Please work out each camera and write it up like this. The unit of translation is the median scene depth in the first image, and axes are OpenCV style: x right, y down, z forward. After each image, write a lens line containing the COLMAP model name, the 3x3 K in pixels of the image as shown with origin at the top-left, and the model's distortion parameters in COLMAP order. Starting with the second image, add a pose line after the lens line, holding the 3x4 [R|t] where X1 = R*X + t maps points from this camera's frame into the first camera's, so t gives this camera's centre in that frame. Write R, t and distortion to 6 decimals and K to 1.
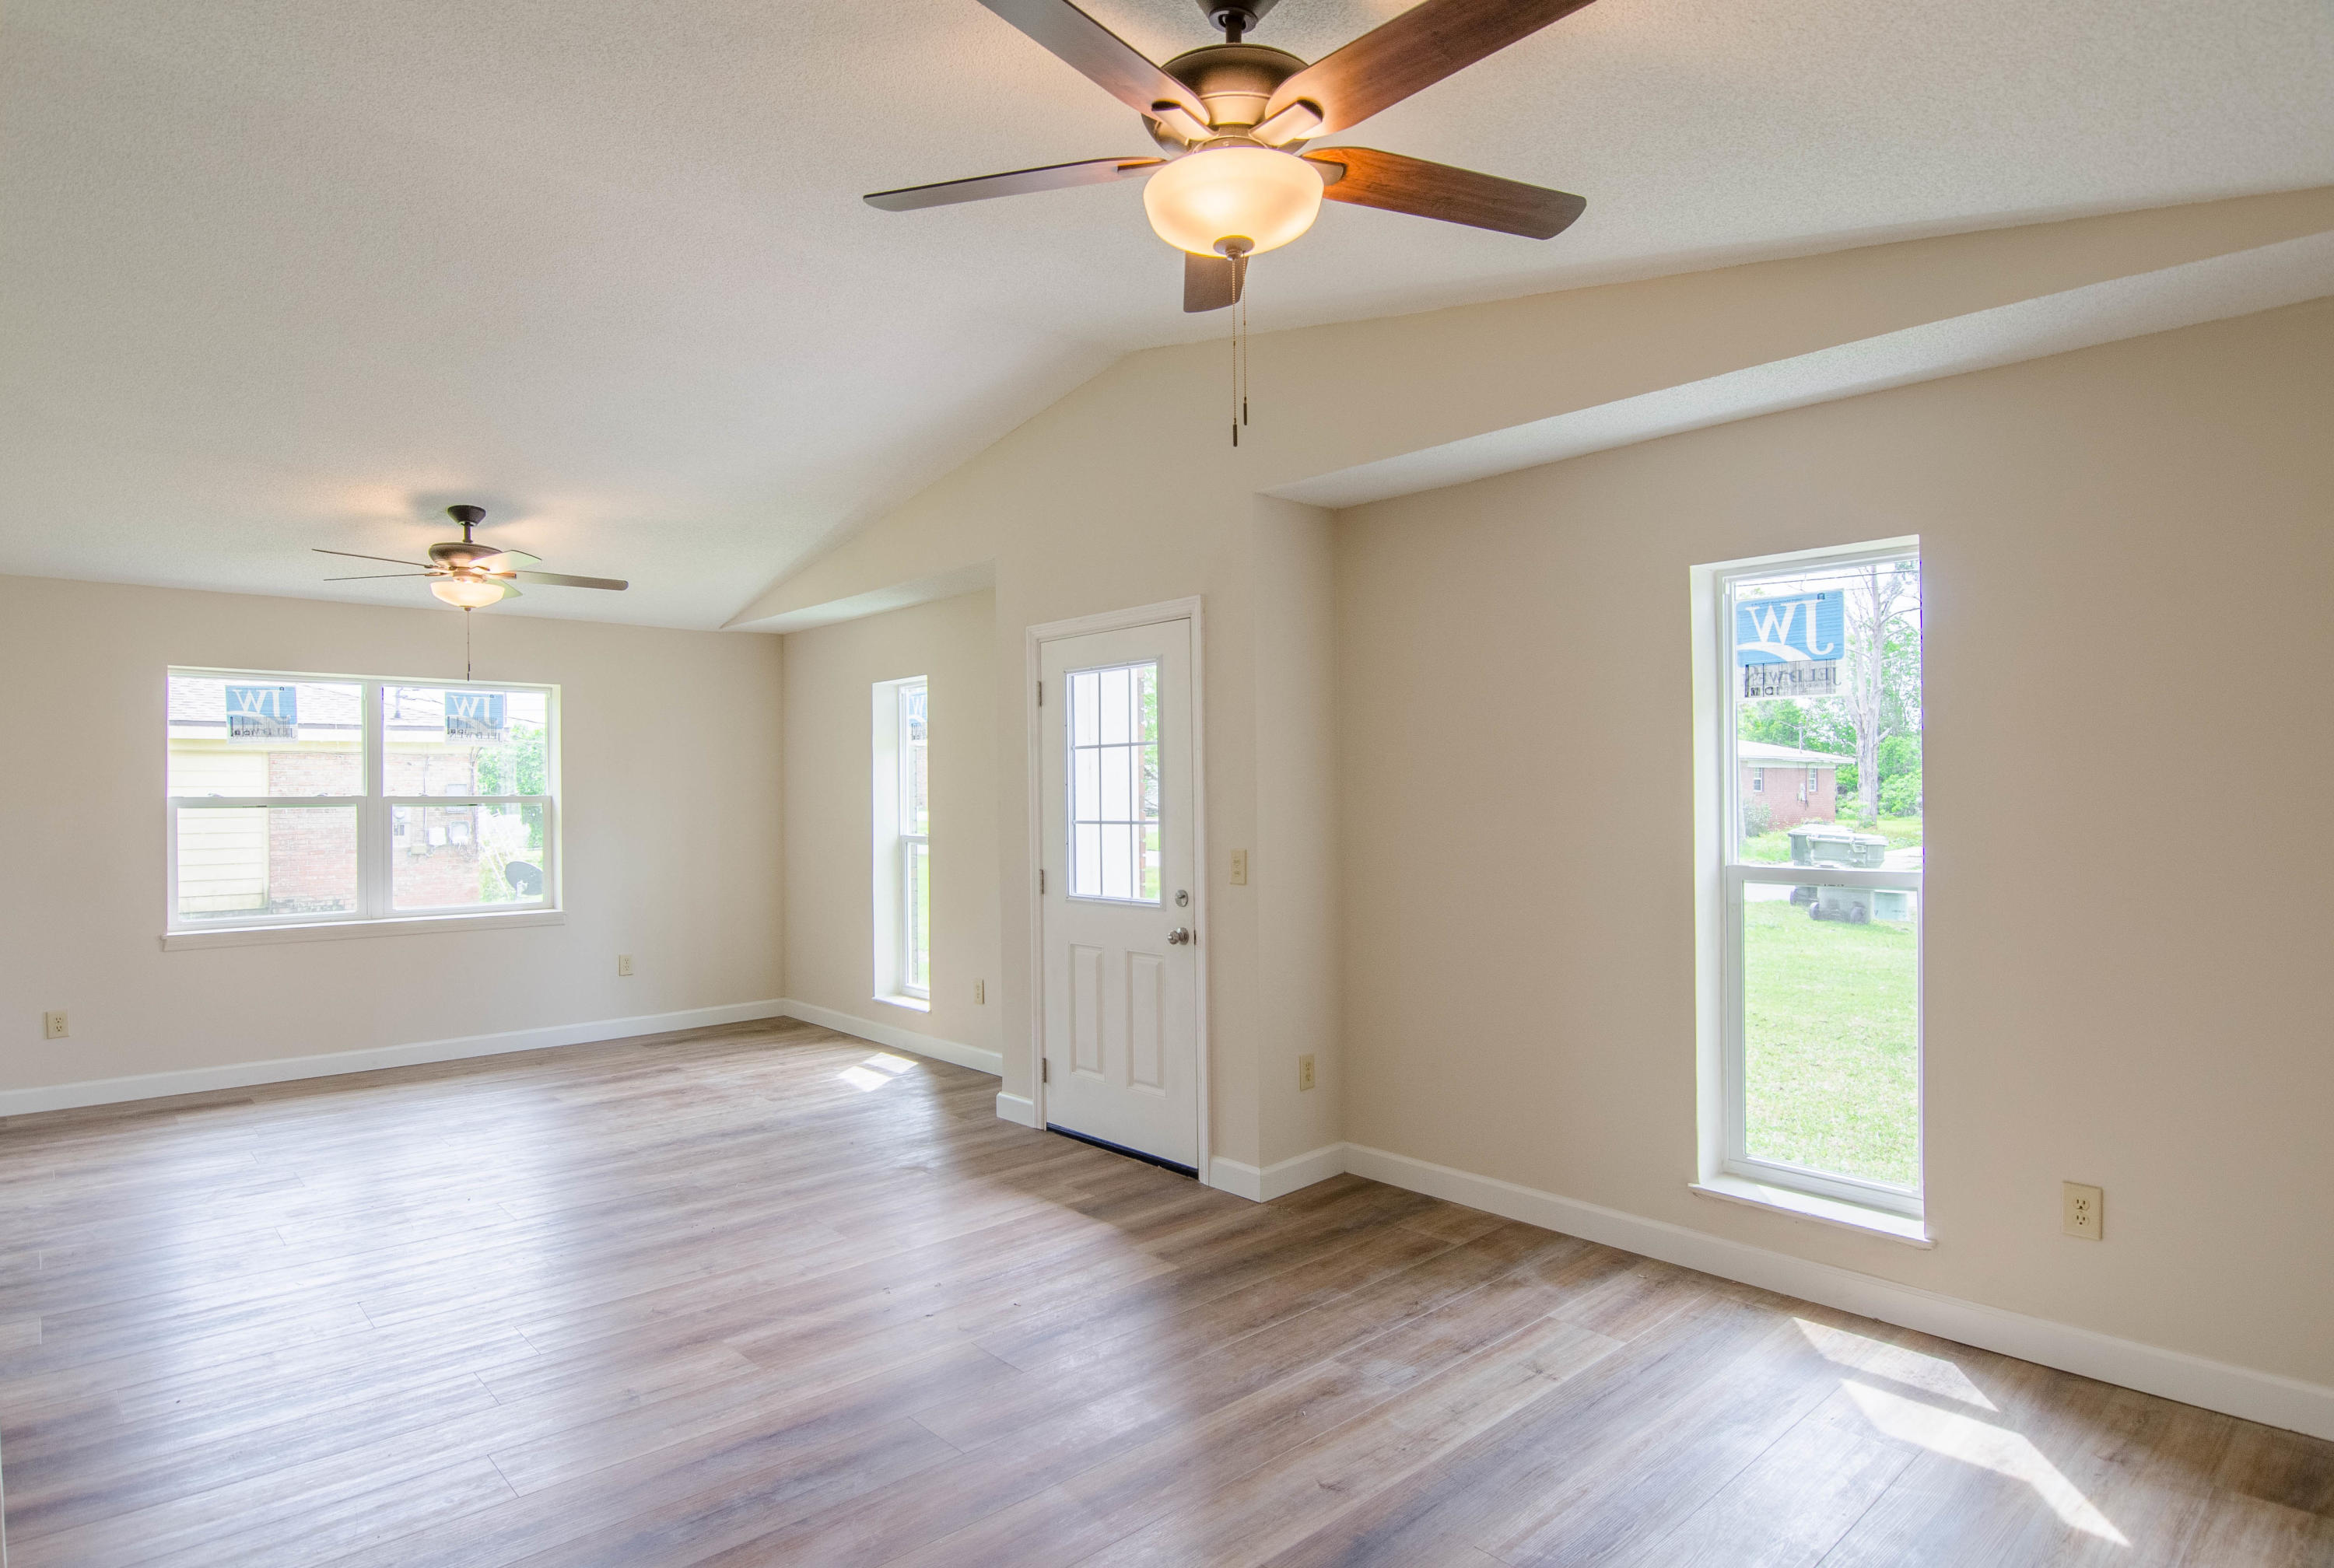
lens RADIAL K [[1285.5, 0, 1148.2], [0, 1285.5, 786.9], [0, 0, 1]] dist [0.003785, -0.000343]
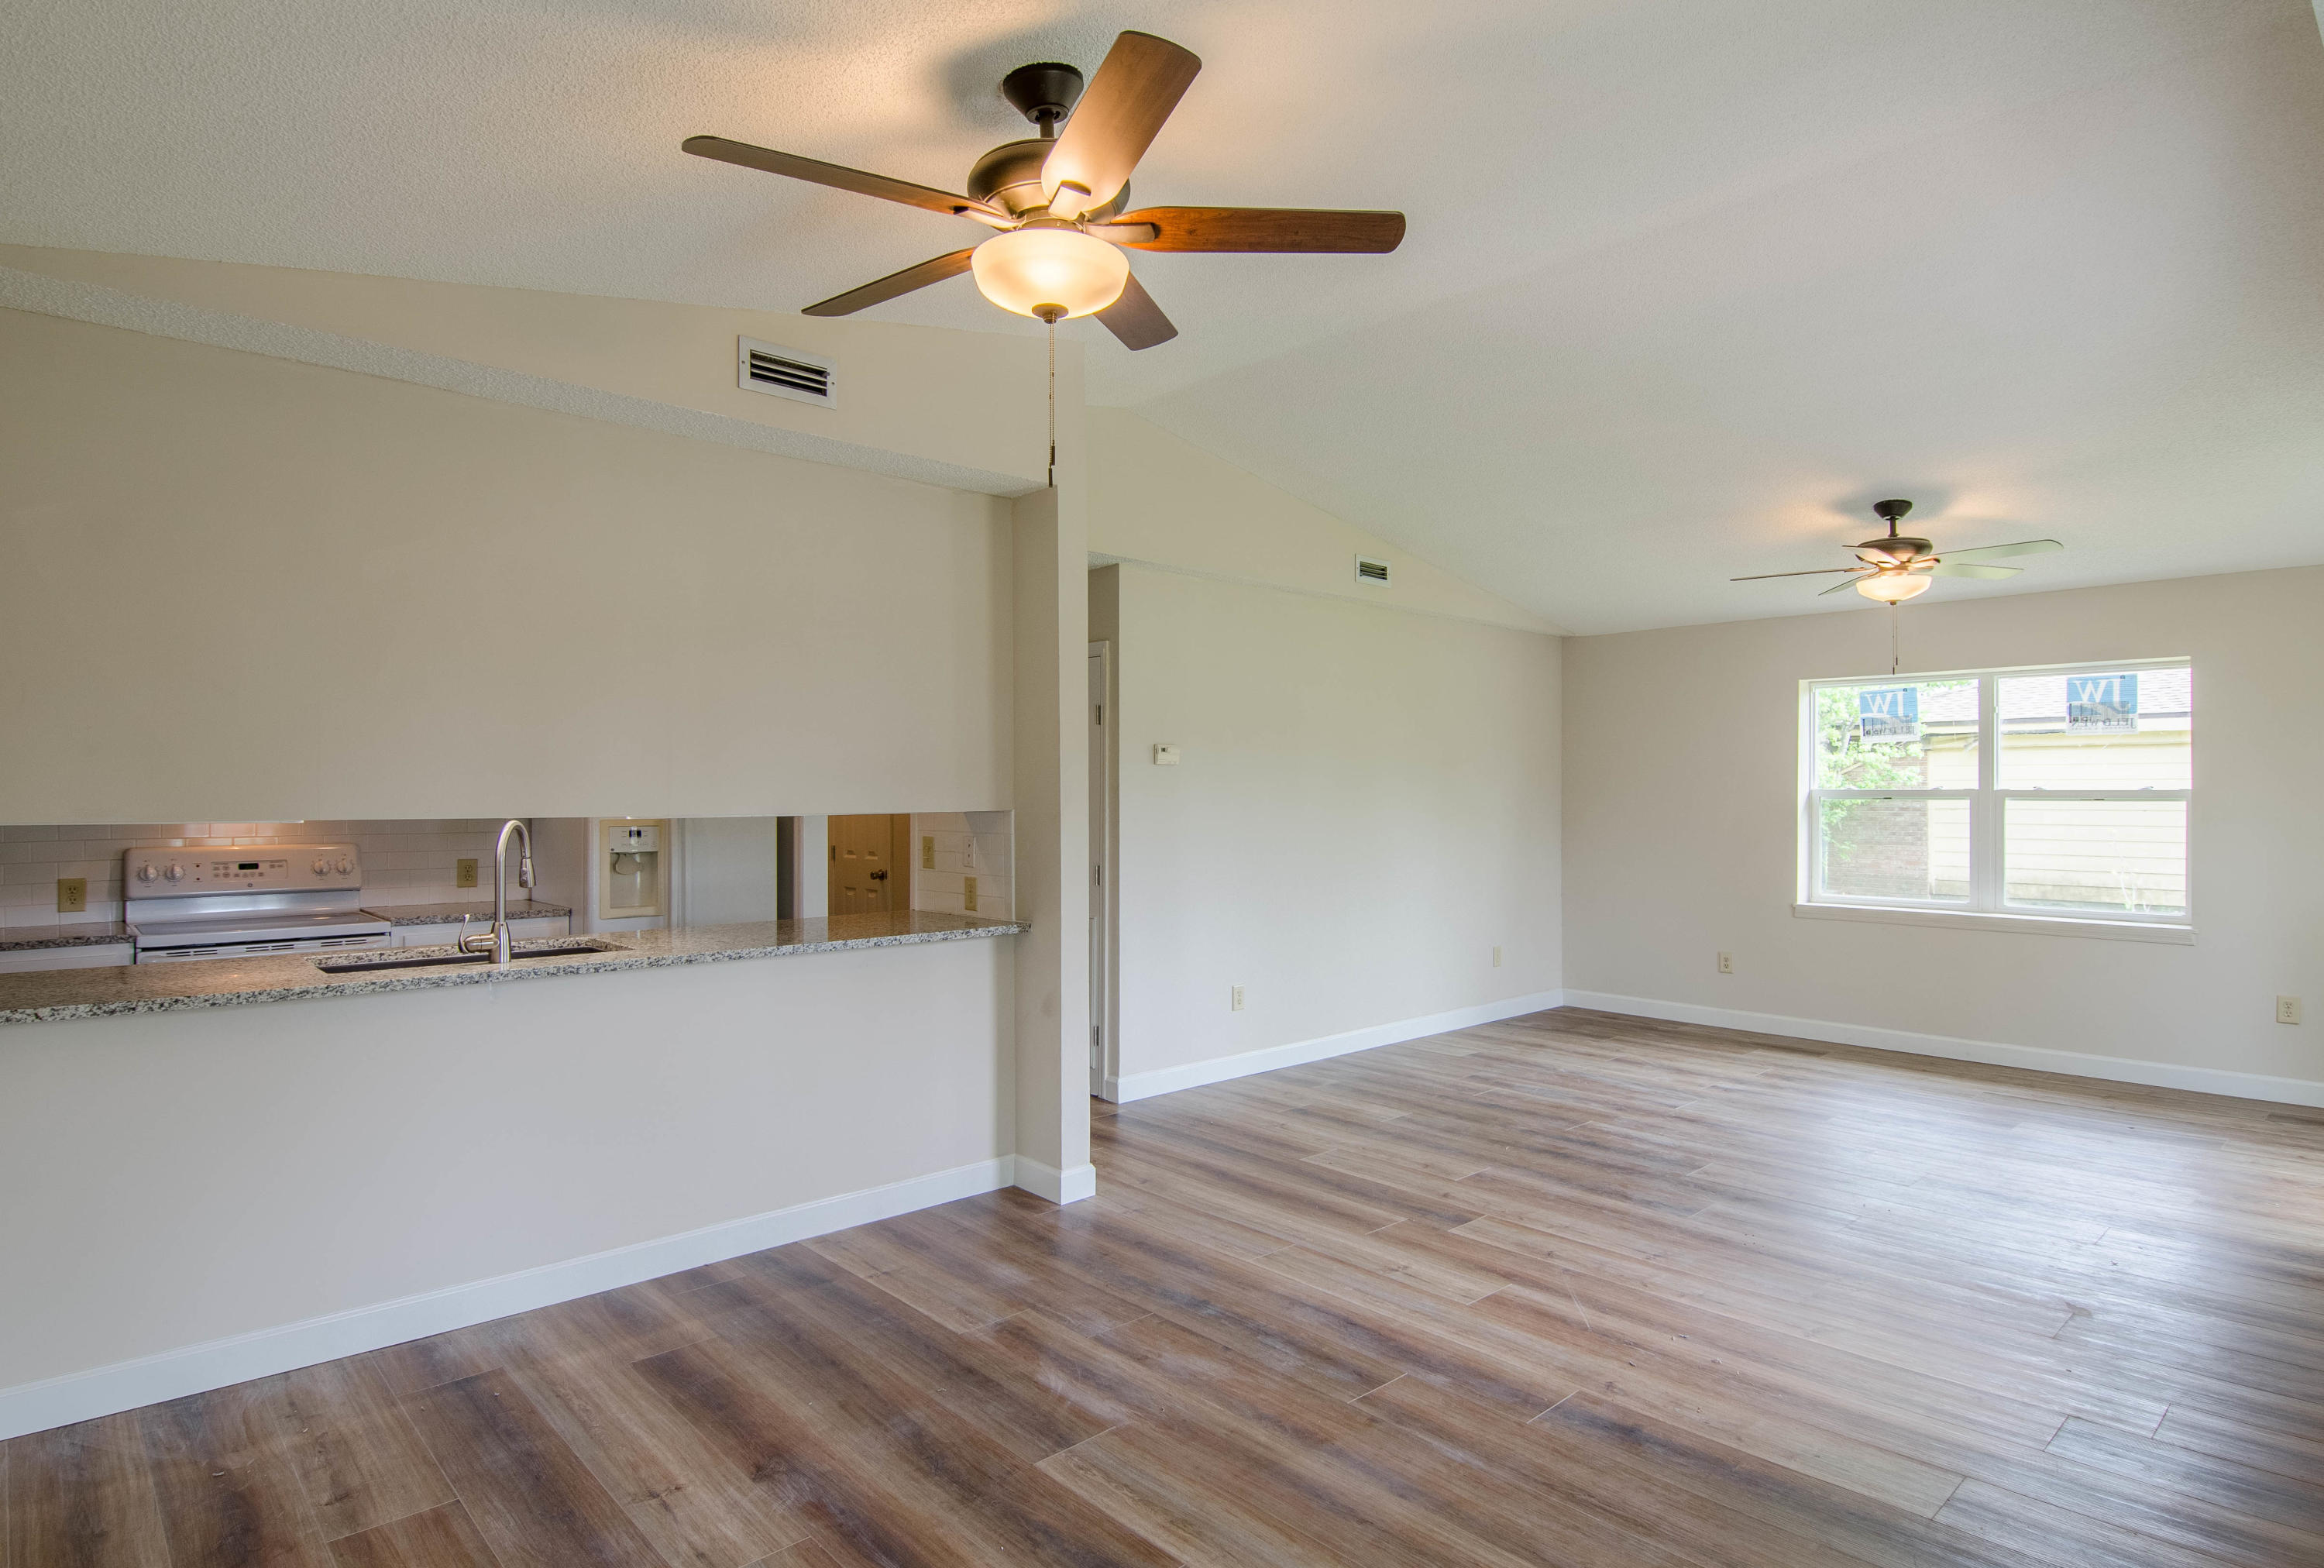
lens RADIAL K [[1280.2, 0, 1147.1], [0, 1280.2, 791.0], [0, 0, 1]] dist [0.003785, -0.000343]
pose [[0.011280, 0.006610, -0.999915, 0.403258], [0.004165, 0.999969, 0.006657, -0.001236], [0.999928, -0.004240, 0.011252, 0.356377]]
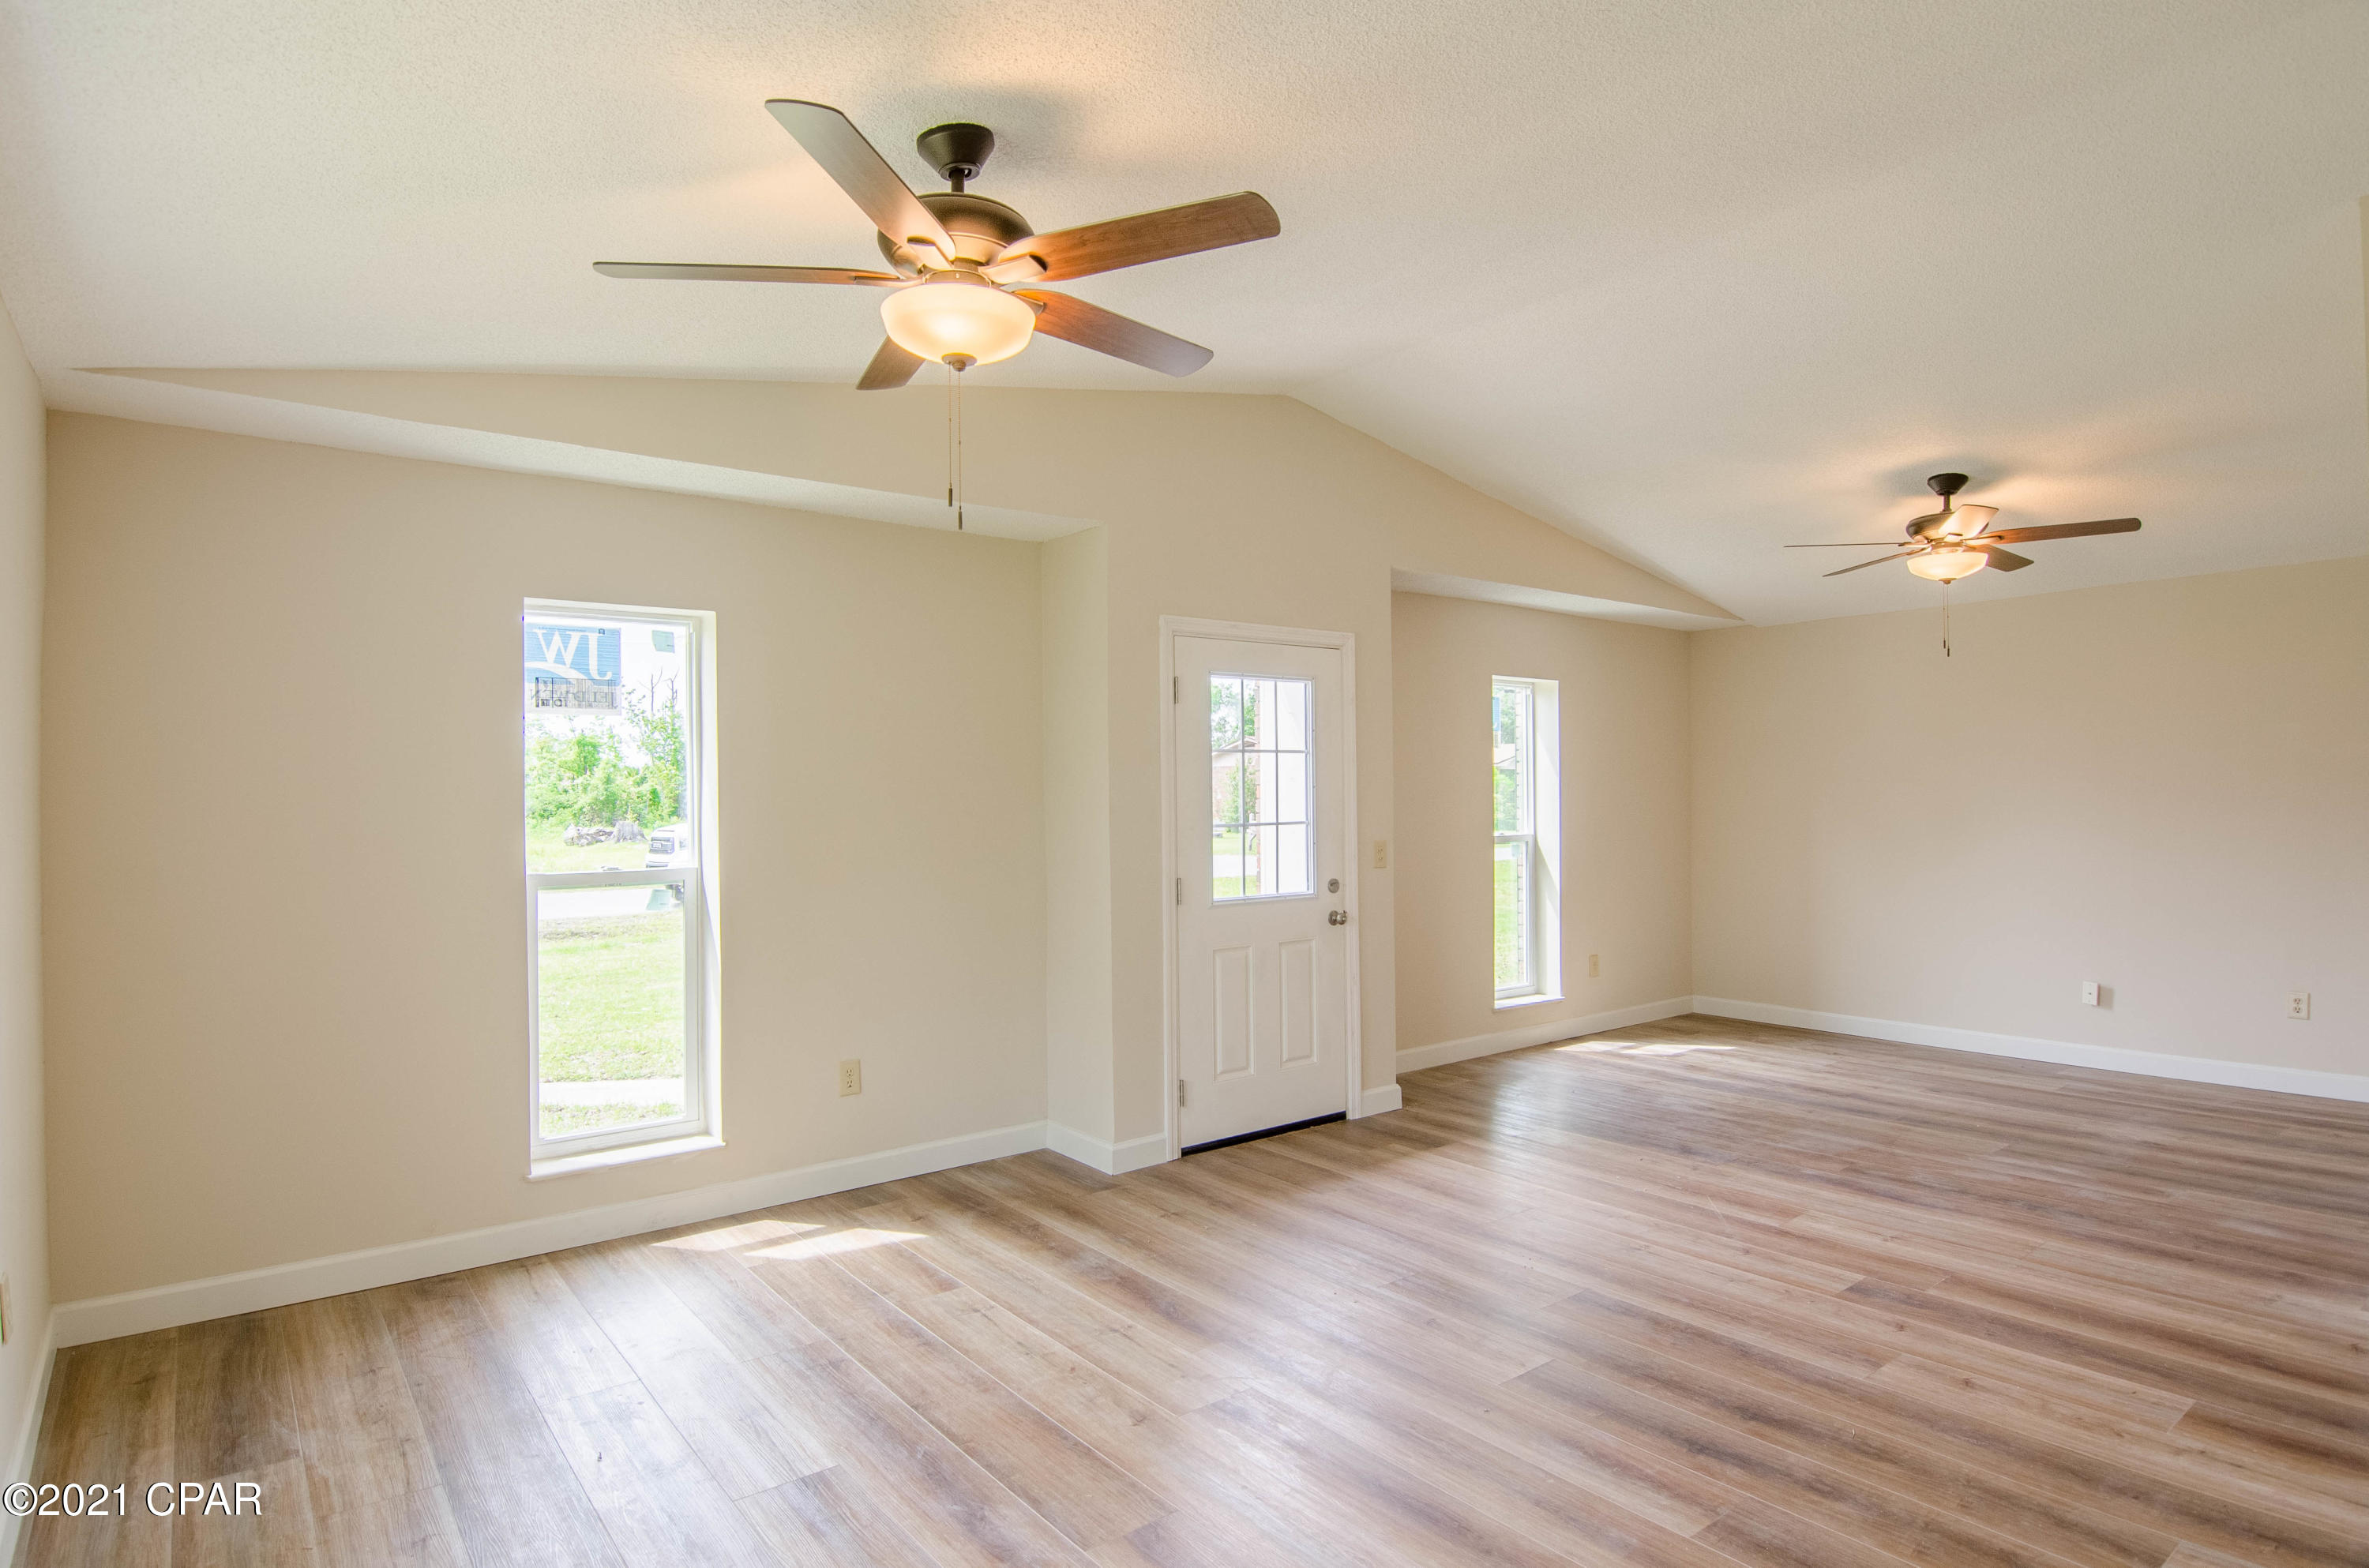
lens RADIAL K [[1241.8, 0, 1179.8], [0, 1241.8, 795.7], [0, 0, 1]] dist [-0.023265, -0.003401]
pose [[0.065949, 0.010444, 0.997768, -0.823762], [0.008224, 0.999906, -0.011010, 0.011951], [-0.997789, 0.008932, 0.065857, 0.788477]]
